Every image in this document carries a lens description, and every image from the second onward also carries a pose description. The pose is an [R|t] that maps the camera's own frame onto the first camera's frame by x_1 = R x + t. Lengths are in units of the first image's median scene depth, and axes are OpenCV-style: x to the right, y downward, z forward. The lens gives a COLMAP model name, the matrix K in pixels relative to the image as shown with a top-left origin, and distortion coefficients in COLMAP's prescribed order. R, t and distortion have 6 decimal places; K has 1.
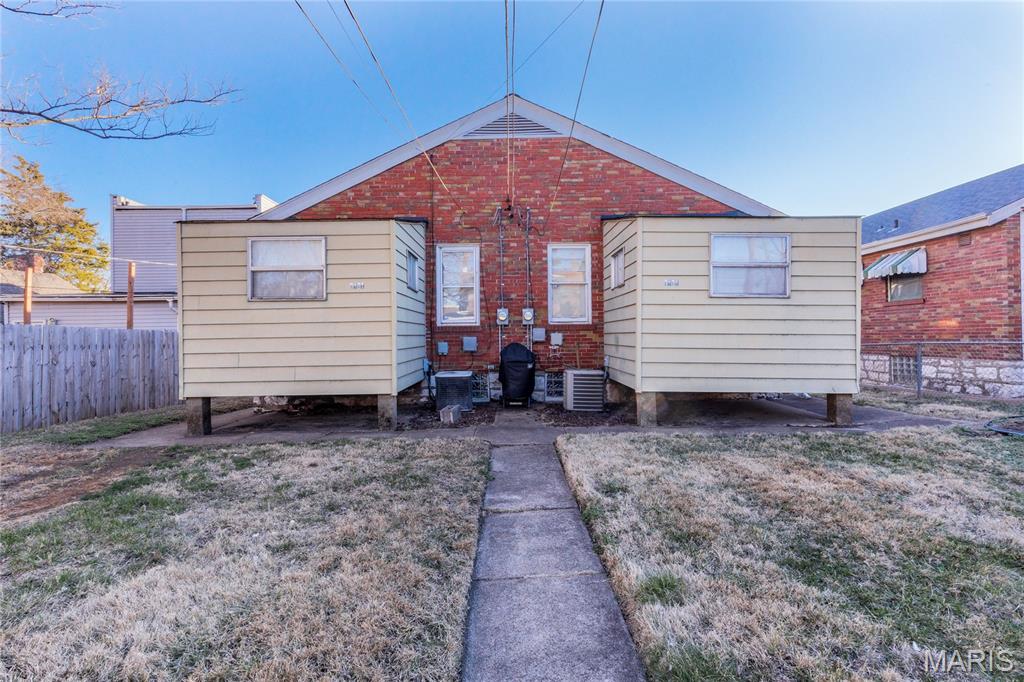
lens RADIAL K [[490.8, 0, 512.0], [0, 490.8, 341.0], [0, 0, 1]] dist [0.002096, 0.000141]
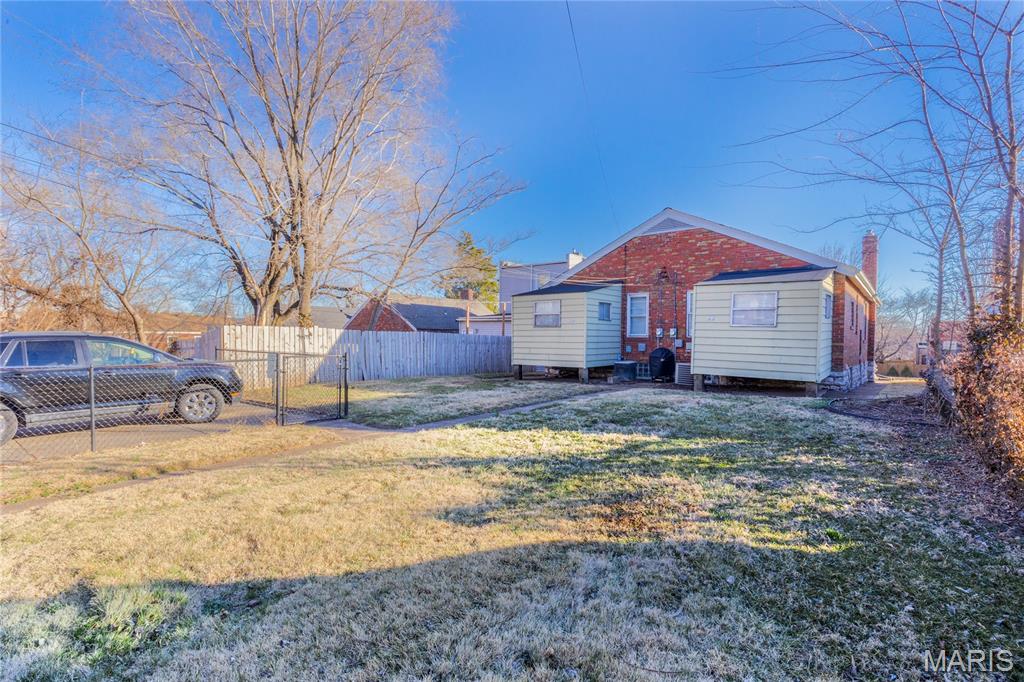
lens RADIAL K [[458.6, 0, 512.0], [0, 458.6, 341.0], [0, 0, 1]] dist [-0.000225, -0.000020]
pose [[0.782914, 0.023973, -0.621668, 0.602468], [-0.026118, 0.999643, 0.005655, -0.014677], [0.621582, 0.011809, 0.783260, -0.649111]]
